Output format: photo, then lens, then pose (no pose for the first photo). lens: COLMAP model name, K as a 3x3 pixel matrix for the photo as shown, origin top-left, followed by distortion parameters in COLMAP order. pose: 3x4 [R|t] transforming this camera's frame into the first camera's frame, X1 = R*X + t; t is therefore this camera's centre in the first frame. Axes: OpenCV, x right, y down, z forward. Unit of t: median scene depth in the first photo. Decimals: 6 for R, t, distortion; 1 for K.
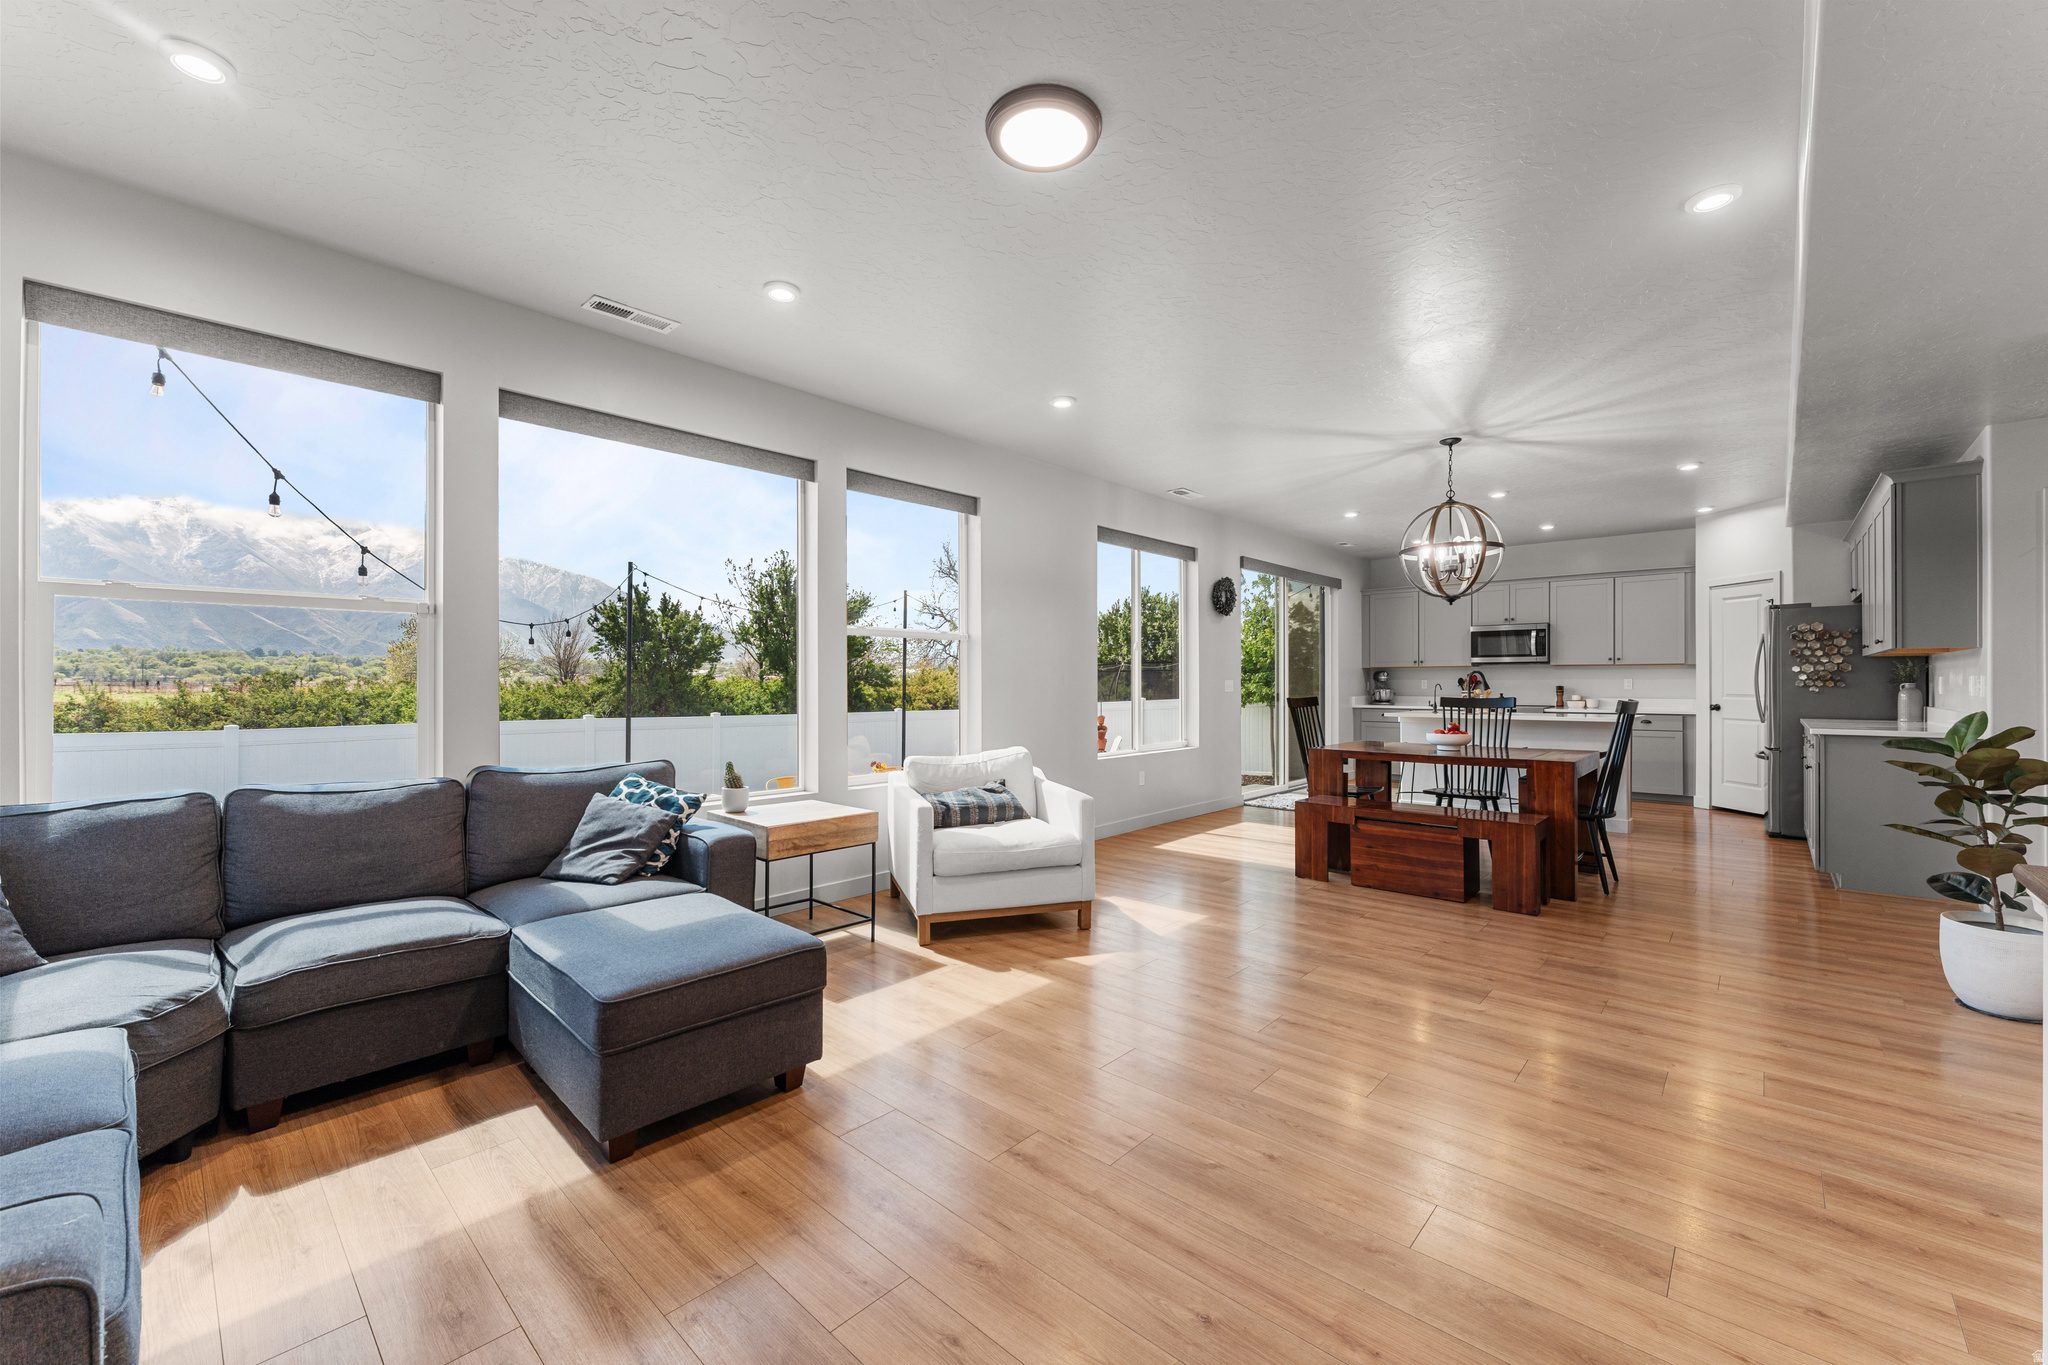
lens RADIAL K [[812.2, 0, 1013.8], [0, 812.2, 682.1], [0, 0, 1]] dist [-0.002893, -0.000292]
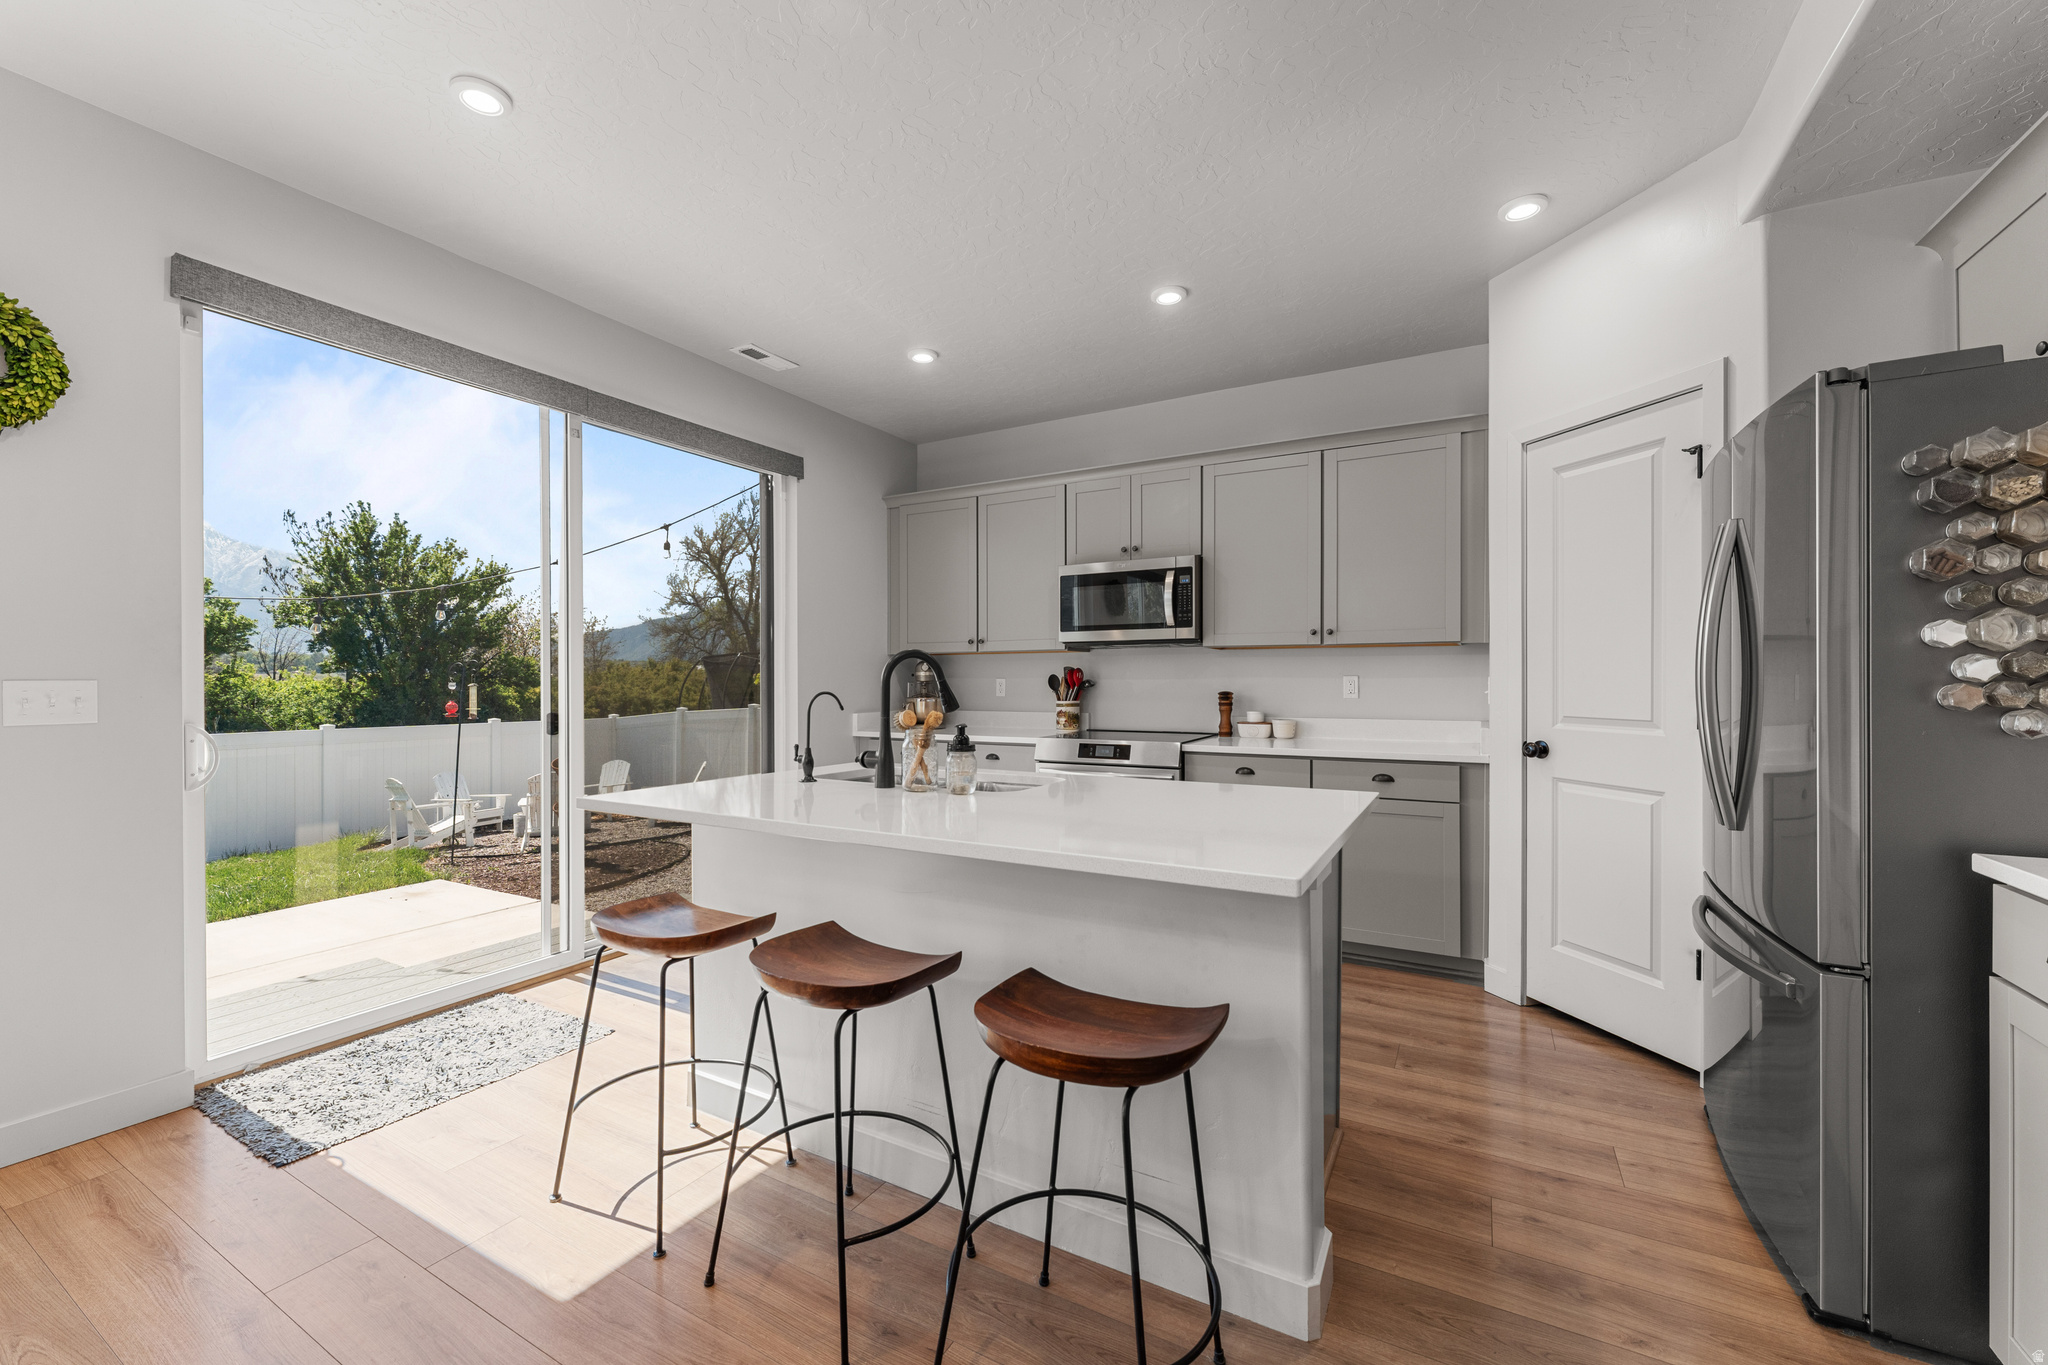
lens RADIAL K [[815.2, 0, 1024.0], [0, 815.2, 682.5], [0, 0, 1]] dist [-0.000632, -0.000033]
pose [[0.970448, -0.000085, 0.241309, 0.520741], [-0.000647, 0.999995, 0.002955, -0.002158], [-0.241308, -0.003024, 0.970444, 0.664876]]
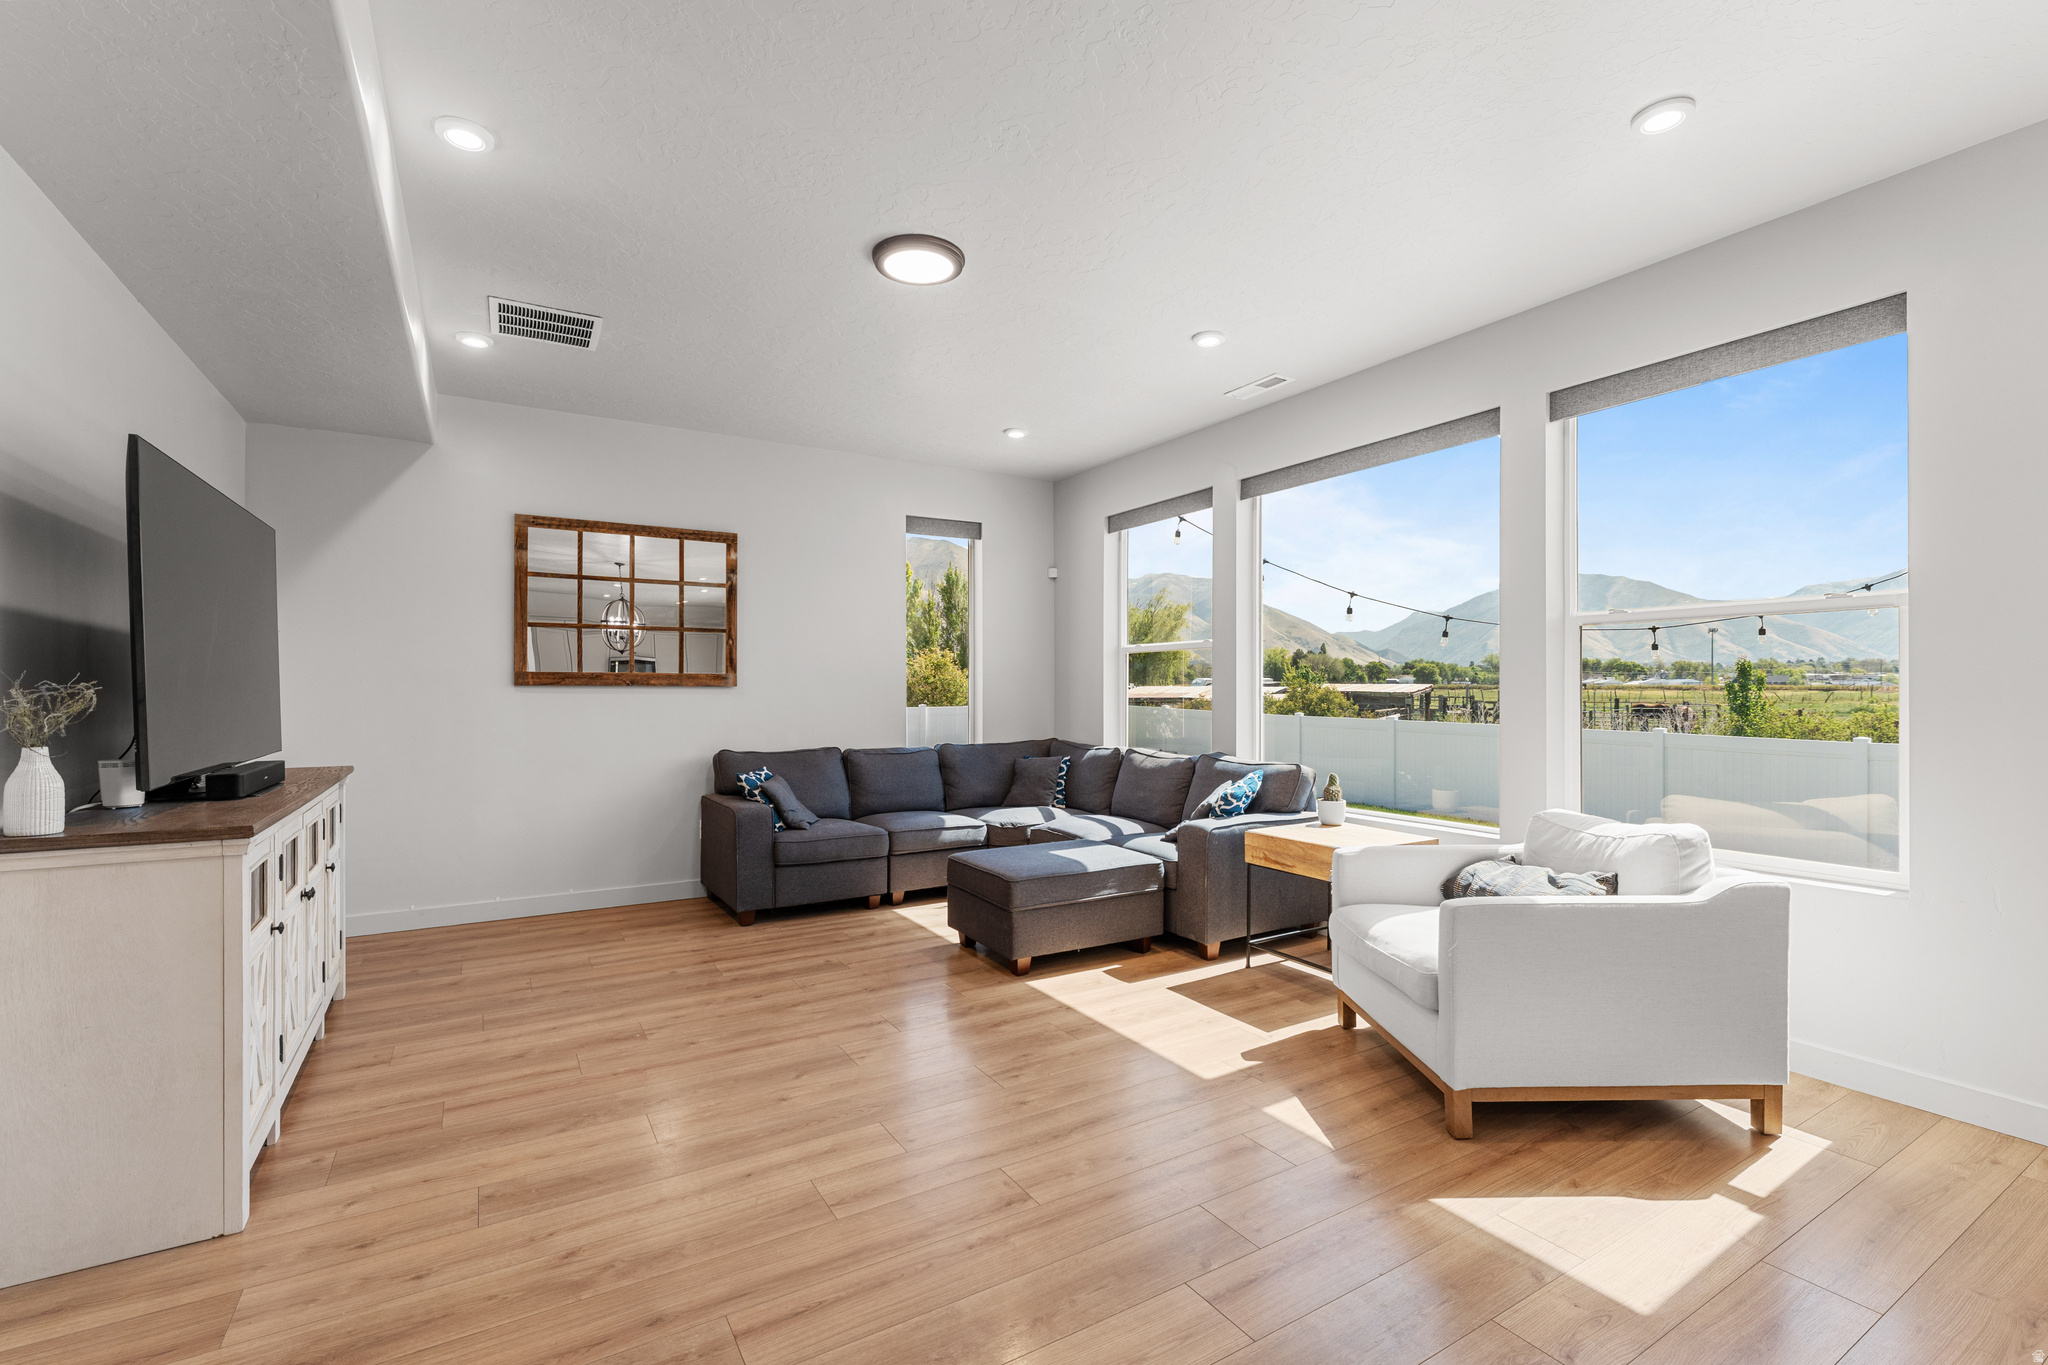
lens RADIAL K [[892.9, 0, 1024.0], [0, 892.9, 682.5], [0, 0, 1]] dist [0.001284, 0.000252]
pose [[-0.272990, -0.006850, -0.961992, 0.398351], [-0.000136, 0.999975, -0.007082, -0.003452], [0.962017, -0.001802, -0.272985, 0.456270]]
